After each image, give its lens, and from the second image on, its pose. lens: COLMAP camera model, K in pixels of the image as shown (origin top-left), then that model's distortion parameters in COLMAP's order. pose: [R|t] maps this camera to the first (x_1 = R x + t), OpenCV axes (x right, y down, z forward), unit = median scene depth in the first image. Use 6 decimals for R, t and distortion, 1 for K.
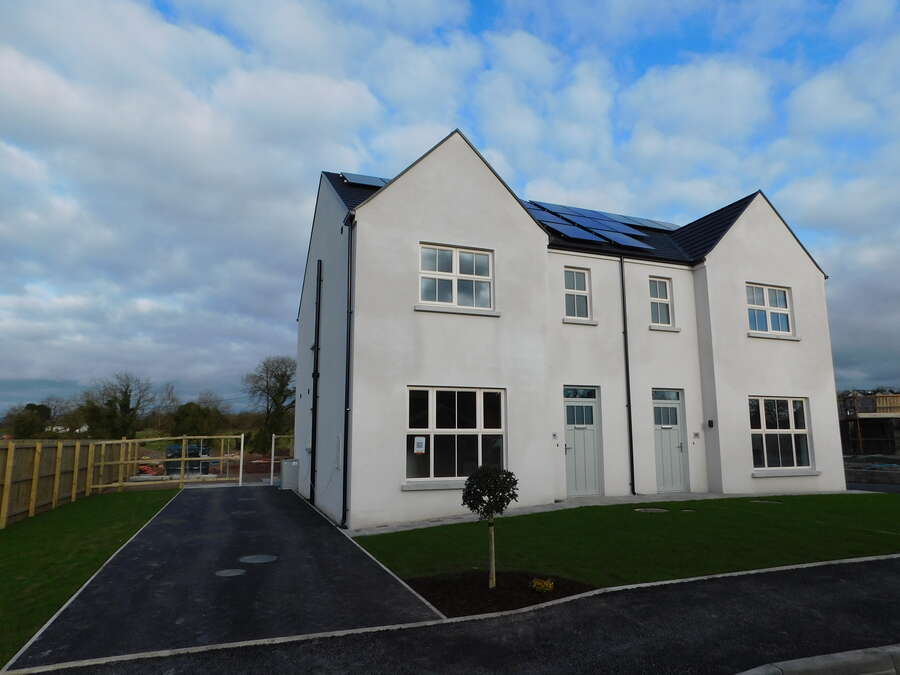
lens RADIAL K [[596.6, 0, 450.2], [0, 596.6, 335.8], [0, 0, 1]] dist [-0.058368, -0.003133]
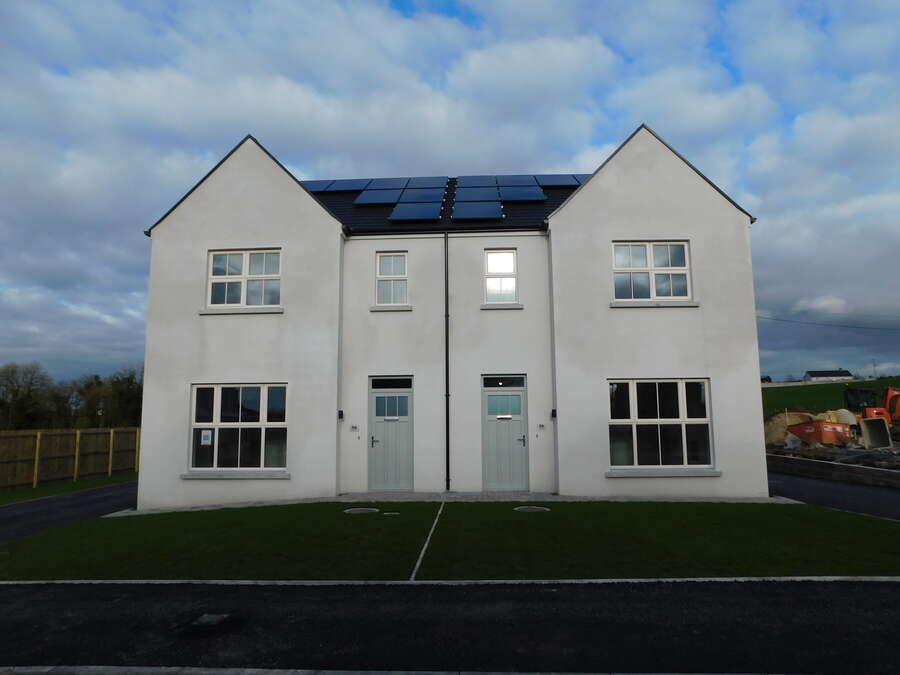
lens RADIAL K [[648.0, 0, 451.1], [0, 648.0, 344.0], [0, 0, 1]] dist [-0.051375, 0.001155]
pose [[0.920151, -0.061098, -0.386768, 0.713796], [0.075295, 0.996926, 0.021647, 0.017762], [0.384257, -0.049040, 0.921923, 0.081784]]
